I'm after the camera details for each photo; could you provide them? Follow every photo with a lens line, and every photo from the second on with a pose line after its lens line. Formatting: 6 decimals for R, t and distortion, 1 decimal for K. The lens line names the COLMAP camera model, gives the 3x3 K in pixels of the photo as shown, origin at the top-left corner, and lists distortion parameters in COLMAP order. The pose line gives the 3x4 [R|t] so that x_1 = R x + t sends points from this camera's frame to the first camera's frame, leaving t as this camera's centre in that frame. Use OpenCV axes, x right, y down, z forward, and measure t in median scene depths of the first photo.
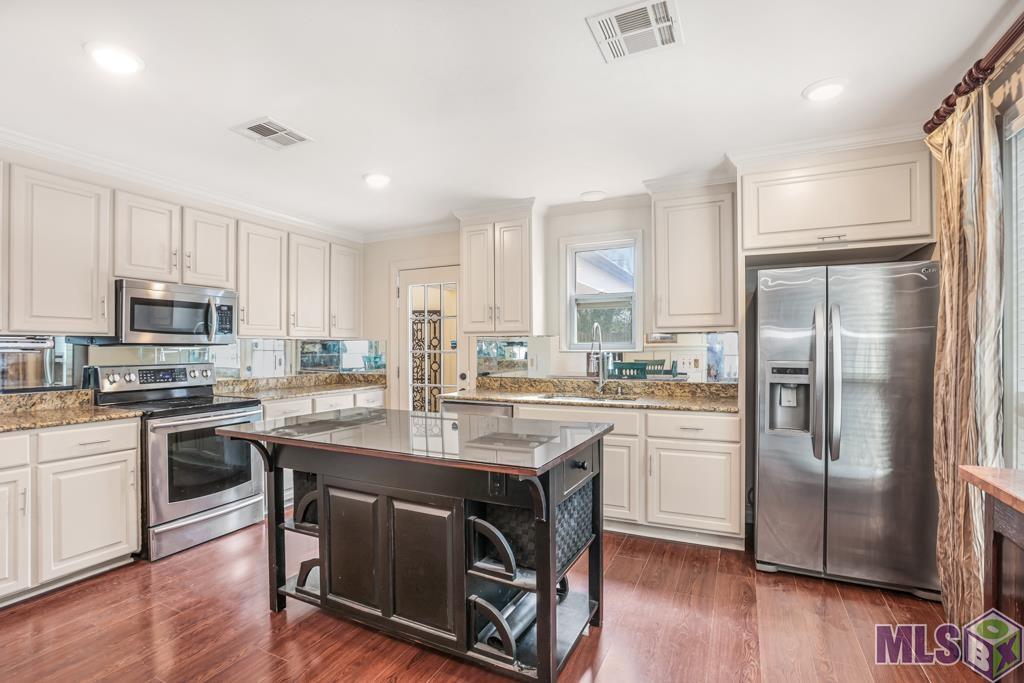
lens RADIAL K [[472.3, 0, 511.5], [0, 472.3, 348.3], [0, 0, 1]] dist [0.000249, 0.000034]
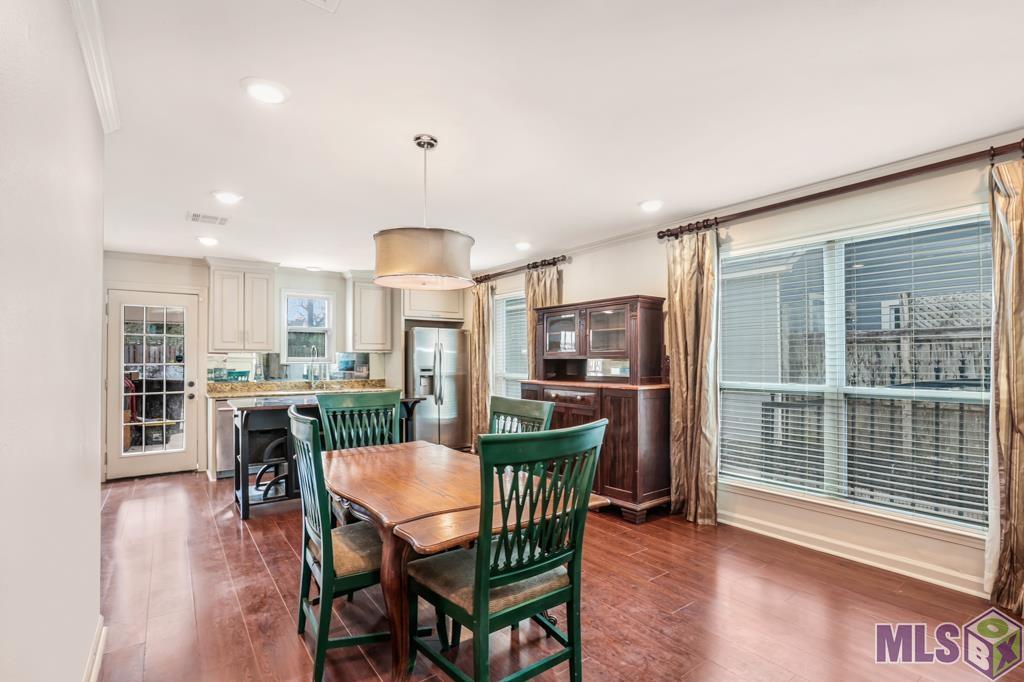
lens RADIAL K [[472.3, 0, 511.5], [0, 472.3, 347.8], [0, 0, 1]] dist [0.000249, 0.000034]
pose [[0.457447, 0.027541, 0.888810, -1.413278], [0.001866, 0.999488, -0.031931, 0.012425], [-0.889235, 0.016265, 0.457161, -0.501185]]
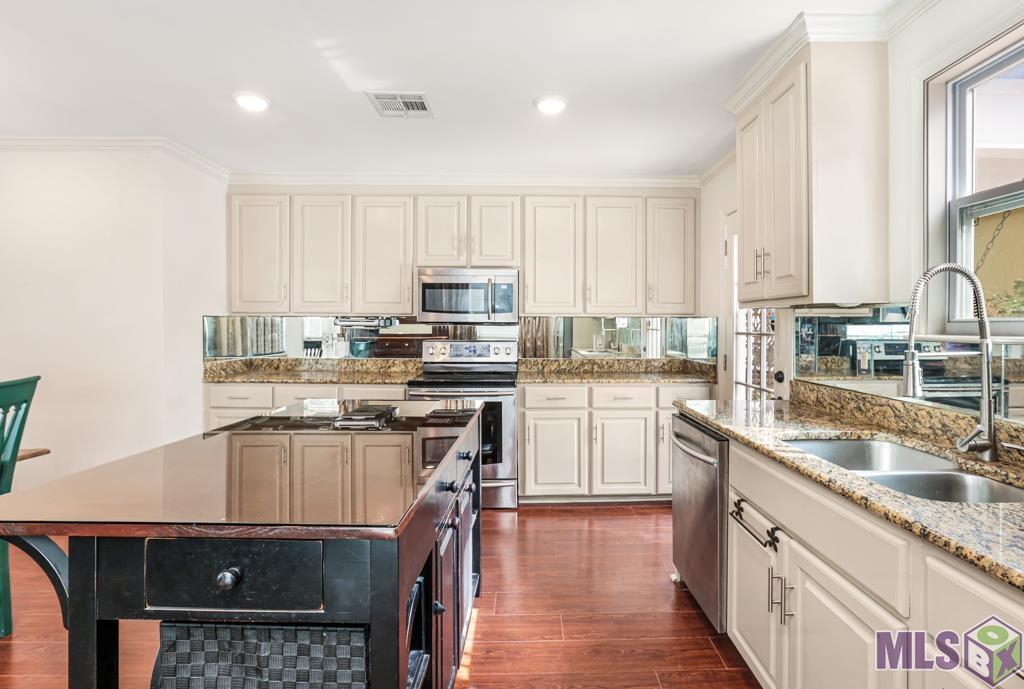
lens RADIAL K [[461.8, 0, 512.0], [0, 461.8, 344.5], [0, 0, 1]] dist [-0.000785, -0.000014]
pose [[0.451621, 0.040426, -0.891294, 0.257891], [-0.007181, 0.999105, 0.041678, -0.002923], [0.892181, -0.012422, 0.451507, 0.507481]]
